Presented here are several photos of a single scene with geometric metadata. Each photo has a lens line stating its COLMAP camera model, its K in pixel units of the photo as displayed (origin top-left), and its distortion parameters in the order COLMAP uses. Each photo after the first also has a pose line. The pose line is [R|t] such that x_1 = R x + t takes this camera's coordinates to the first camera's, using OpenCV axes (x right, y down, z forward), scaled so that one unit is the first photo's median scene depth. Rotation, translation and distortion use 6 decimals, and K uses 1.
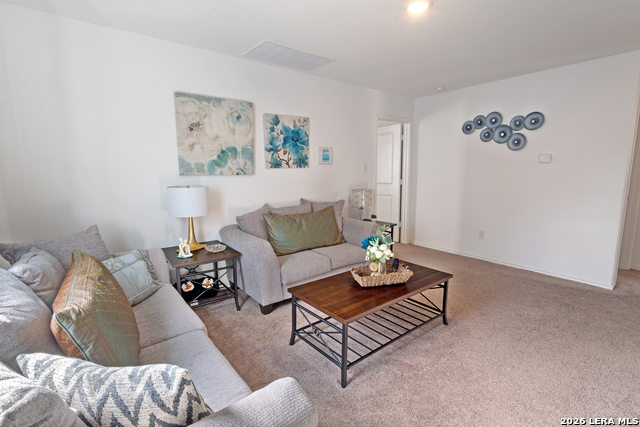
lens RADIAL K [[305.1, 0, 322.2], [0, 305.1, 213.7], [0, 0, 1]] dist [0.001753, 0.000221]
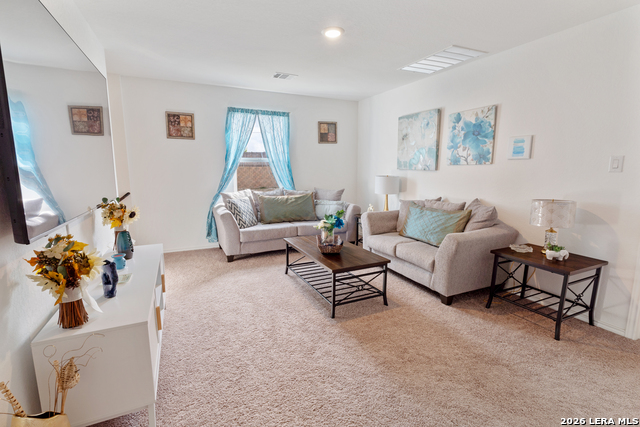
lens RADIAL K [[305.1, 0, 322.2], [0, 305.1, 213.7], [0, 0, 1]] dist [0.001753, 0.000221]
pose [[-0.229237, 0.147923, -0.962065, 0.951039], [-0.152220, 0.970776, 0.185533, -0.111643], [0.961394, 0.188977, -0.200021, 0.800229]]
